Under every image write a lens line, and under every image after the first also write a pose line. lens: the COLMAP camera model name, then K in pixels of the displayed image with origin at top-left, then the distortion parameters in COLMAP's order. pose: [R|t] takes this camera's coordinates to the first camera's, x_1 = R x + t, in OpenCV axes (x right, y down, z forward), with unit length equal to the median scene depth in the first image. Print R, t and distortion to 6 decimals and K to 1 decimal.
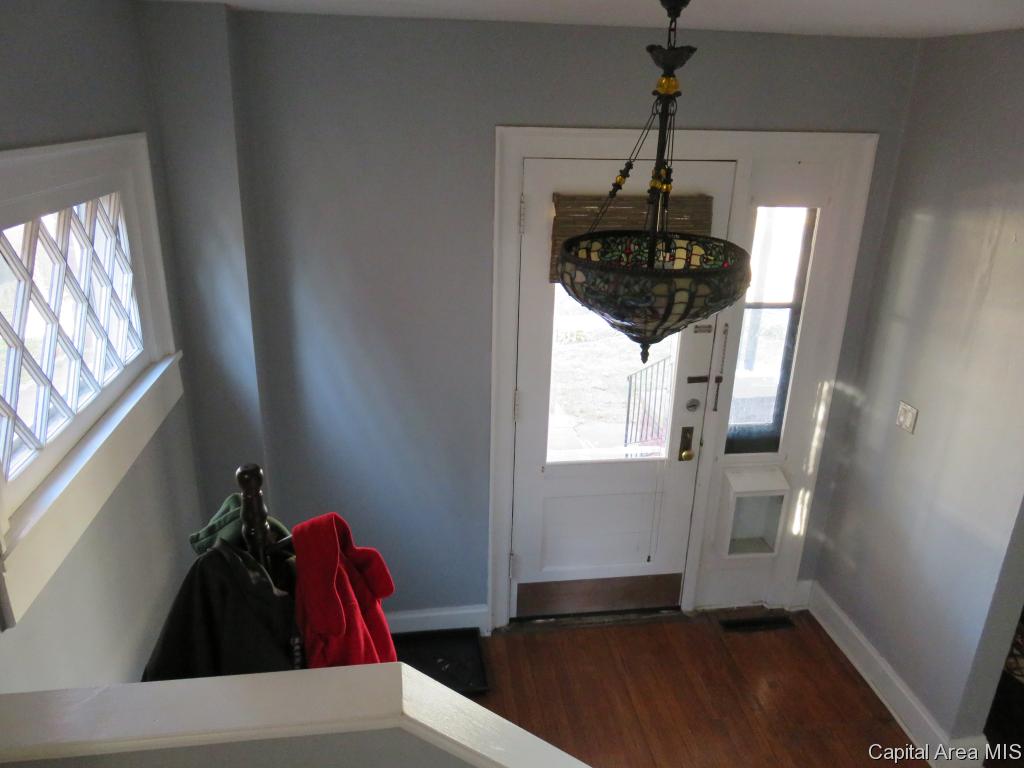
lens RADIAL K [[766.4, 0, 511.0], [0, 766.4, 387.2], [0, 0, 1]] dist [-0.003997, -0.006077]
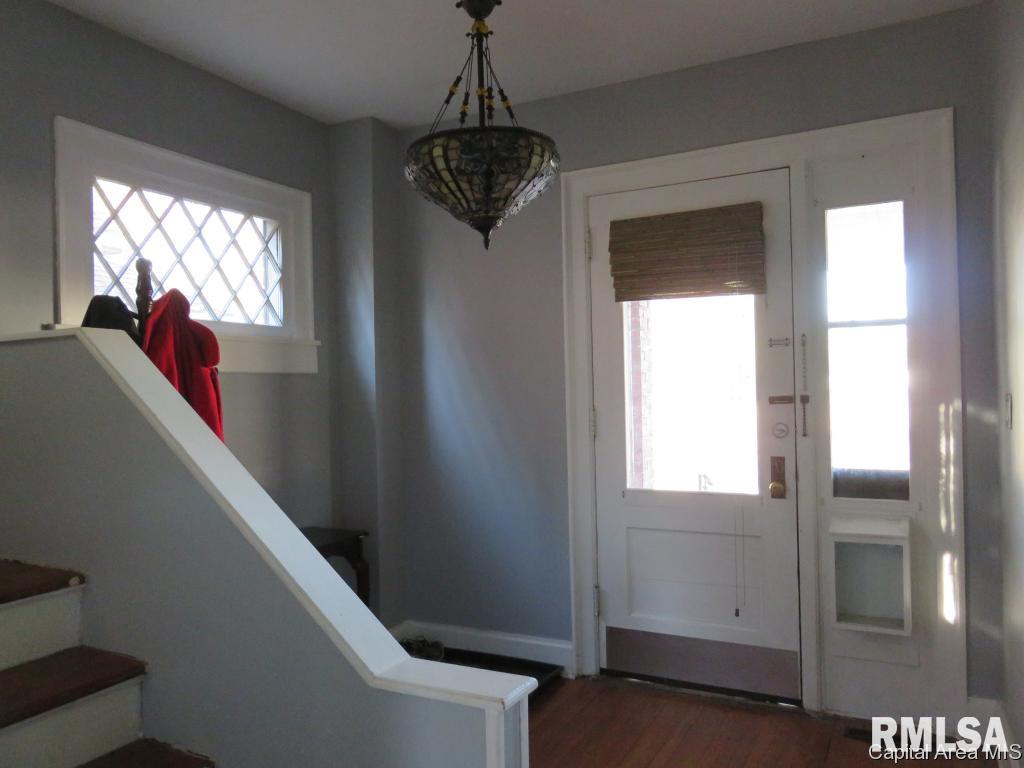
lens RADIAL K [[766.4, 0, 512.6], [0, 766.4, 383.3], [0, 0, 1]] dist [-0.003997, -0.006077]
pose [[0.807257, -0.045834, -0.588417, 0.511788], [-0.166915, 0.938550, -0.302099, 0.293600], [0.566105, 0.342088, 0.750001, 0.125298]]
